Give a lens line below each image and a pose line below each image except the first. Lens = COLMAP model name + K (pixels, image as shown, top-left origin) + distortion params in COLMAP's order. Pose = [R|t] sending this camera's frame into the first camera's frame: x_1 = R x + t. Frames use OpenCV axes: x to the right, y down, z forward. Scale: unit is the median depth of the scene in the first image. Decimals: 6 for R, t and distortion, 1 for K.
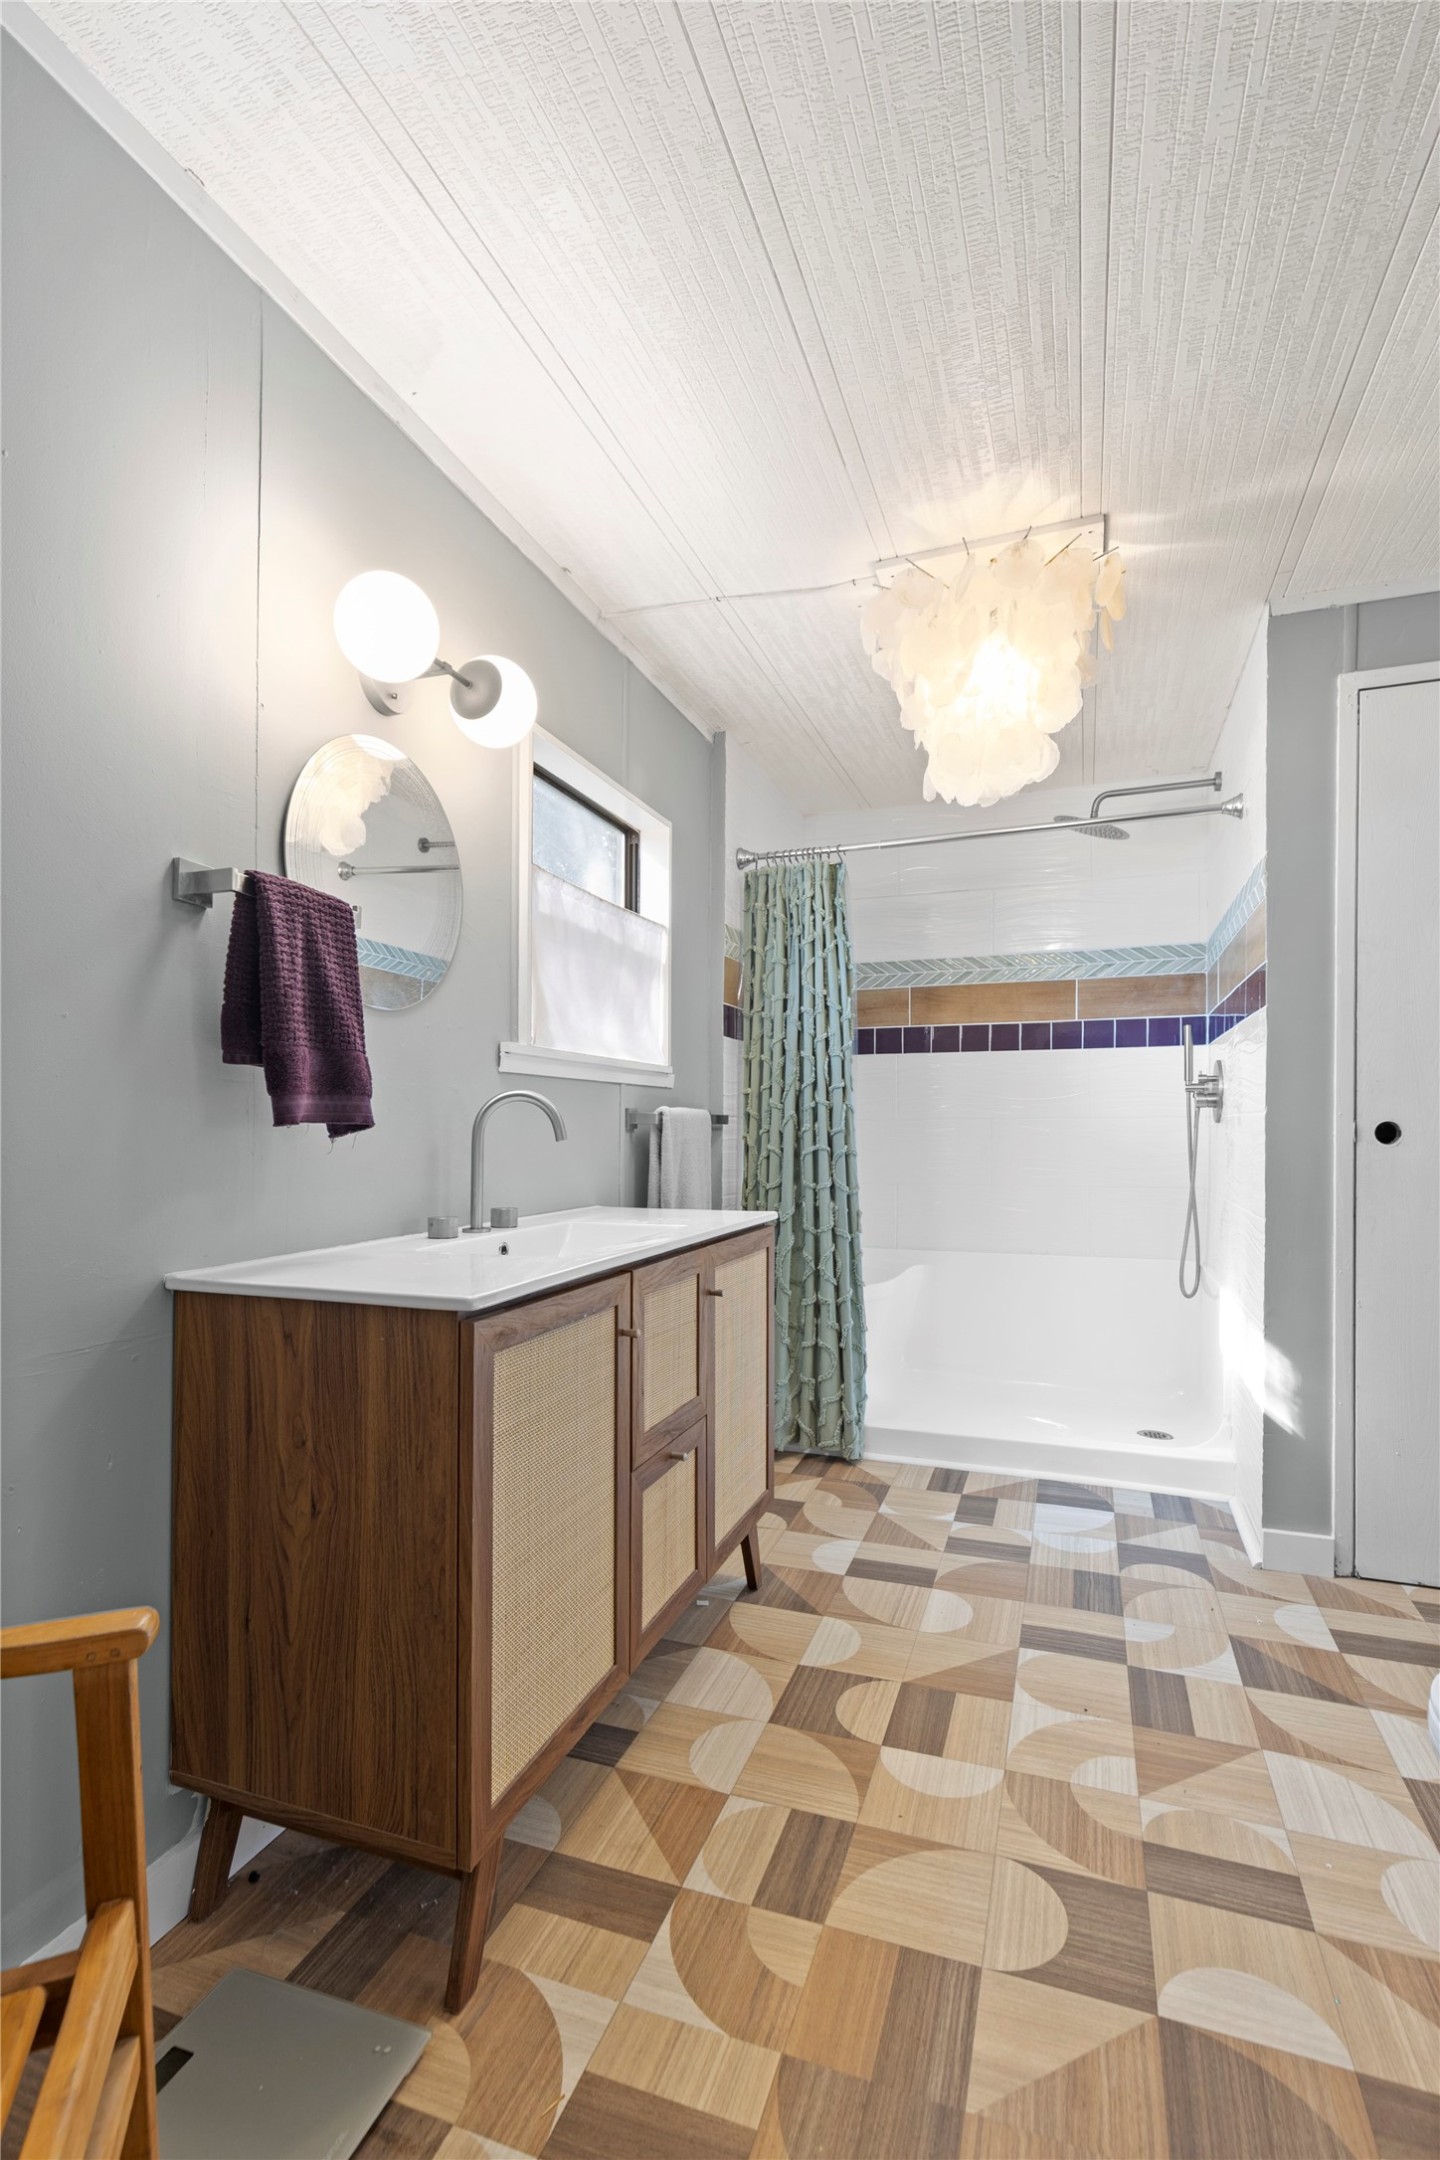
lens RADIAL K [[995.8, 0, 714.7], [0, 995.8, 1132.6], [0, 0, 1]] dist [0.001365, -0.001040]
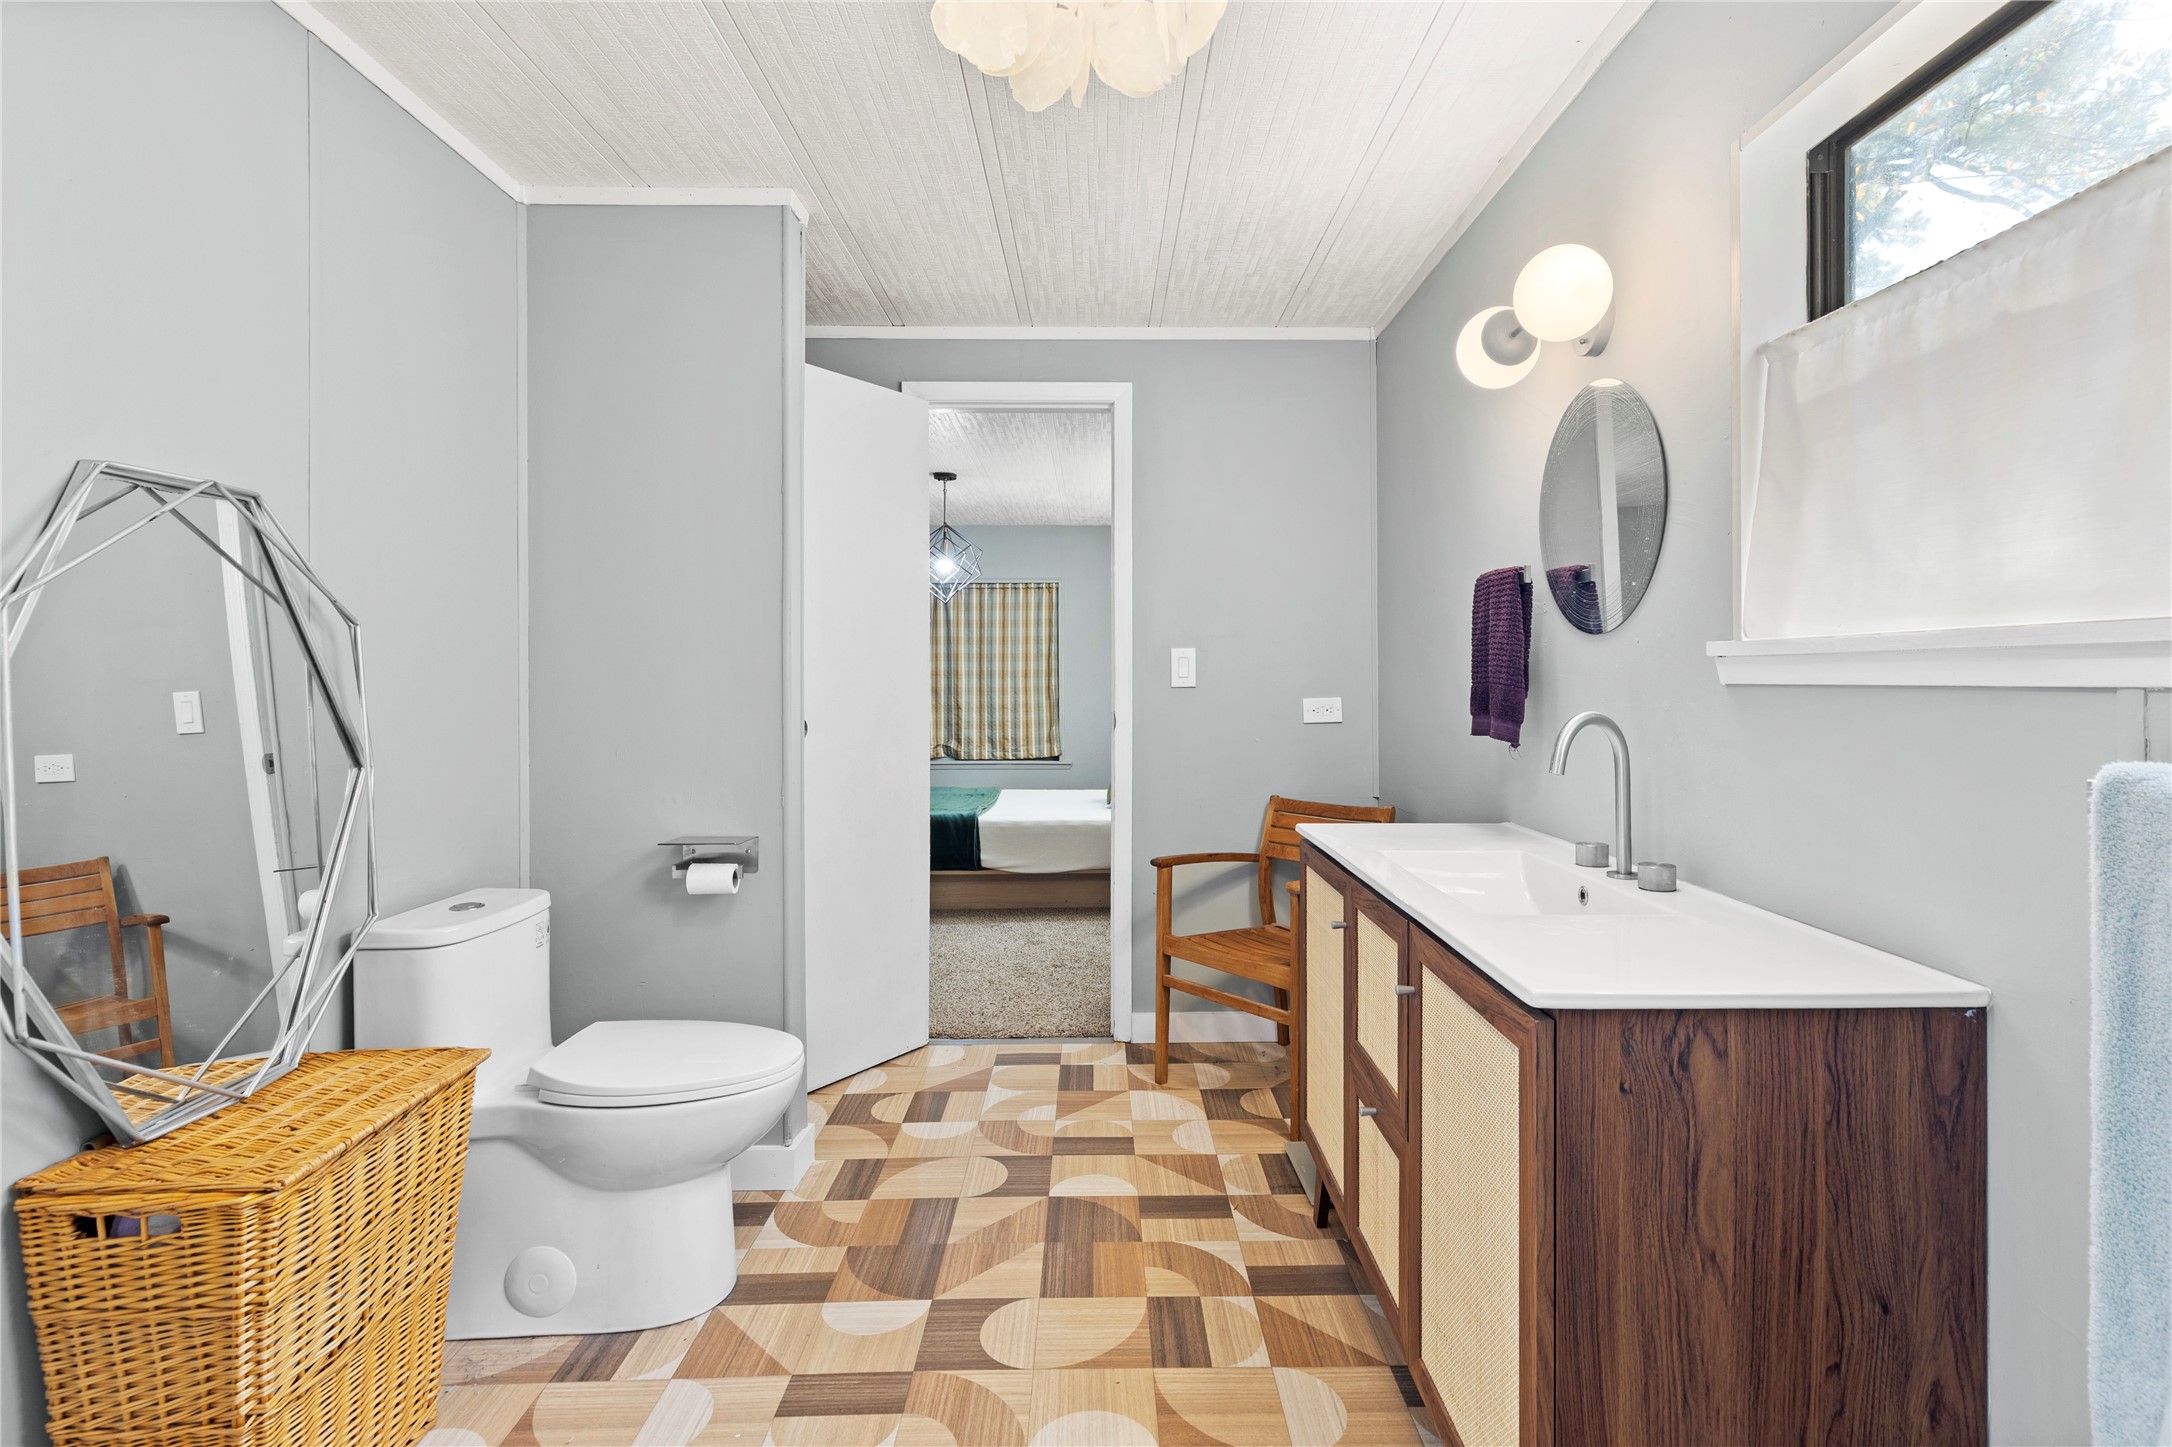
lens RADIAL K [[1001.4, 0, 1134.6], [0, 1001.4, 676.0], [0, 0, 1]] dist [0.001365, -0.001040]
pose [[-0.922710, 0.003394, -0.385479, 0.403444], [-0.000381, 0.999953, 0.009718, -0.067024], [0.385493, 0.009114, -0.922666, 1.376265]]
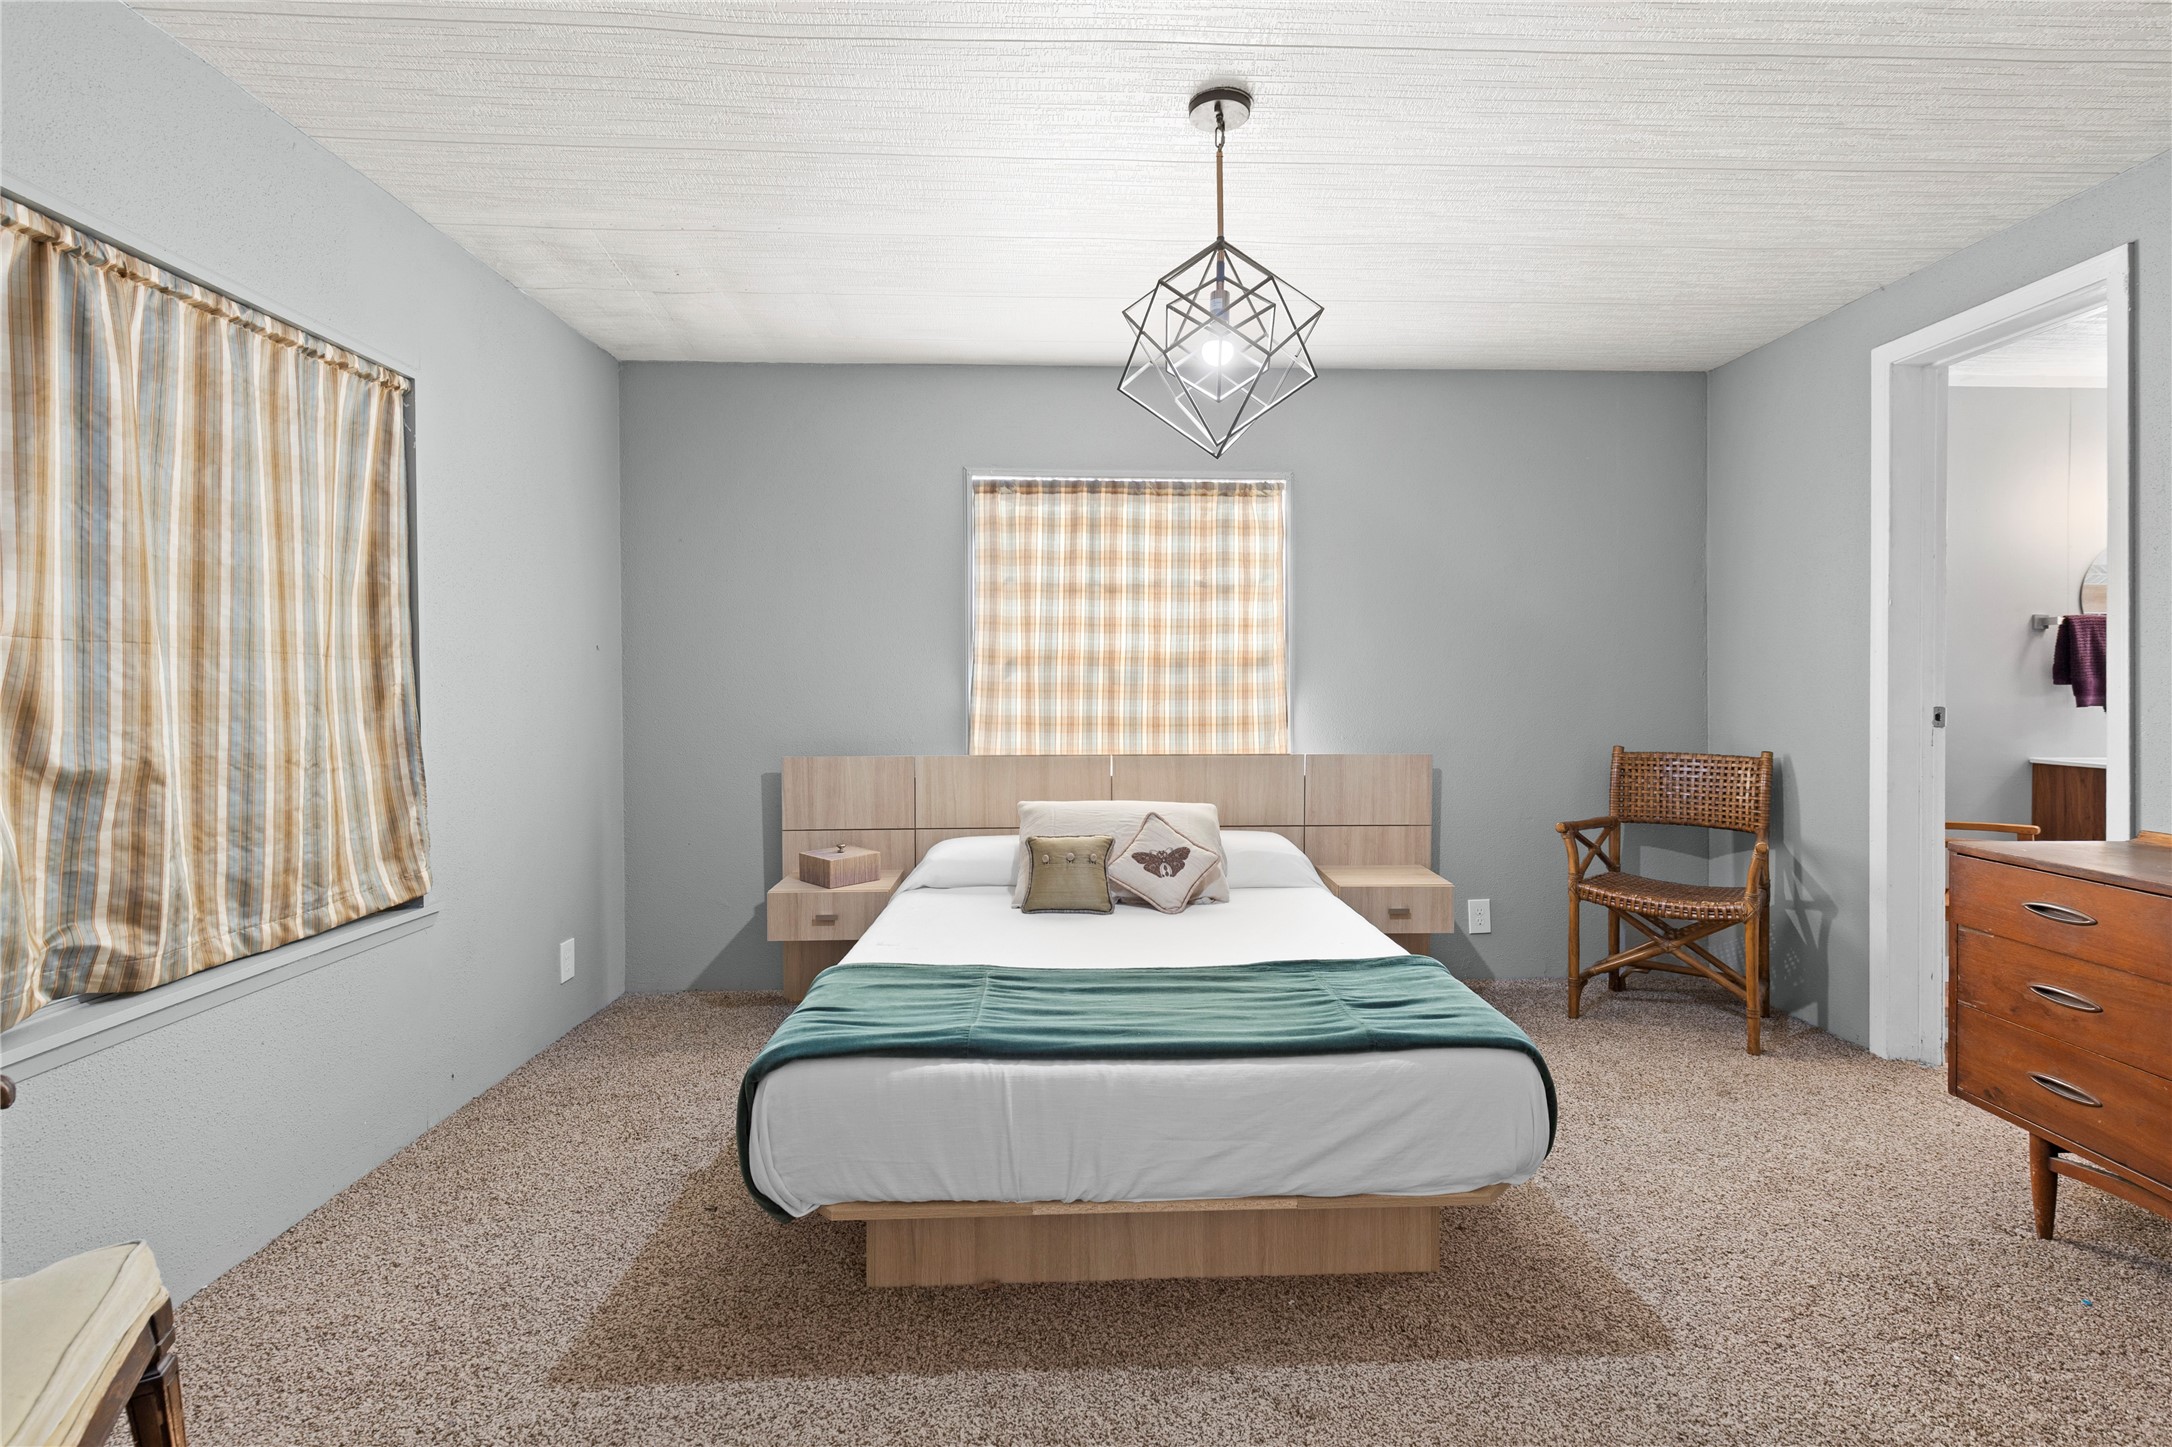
lens RADIAL K [[1001.4, 0, 1087.1], [0, 1001.4, 704.5], [0, 0, 1]] dist [0.001365, -0.001040]
pose [[0.365390, -0.000164, -0.930854, 0.697282], [0.000567, 1.000000, 0.000046, -0.009951], [0.930854, -0.000545, 0.365391, -1.571000]]
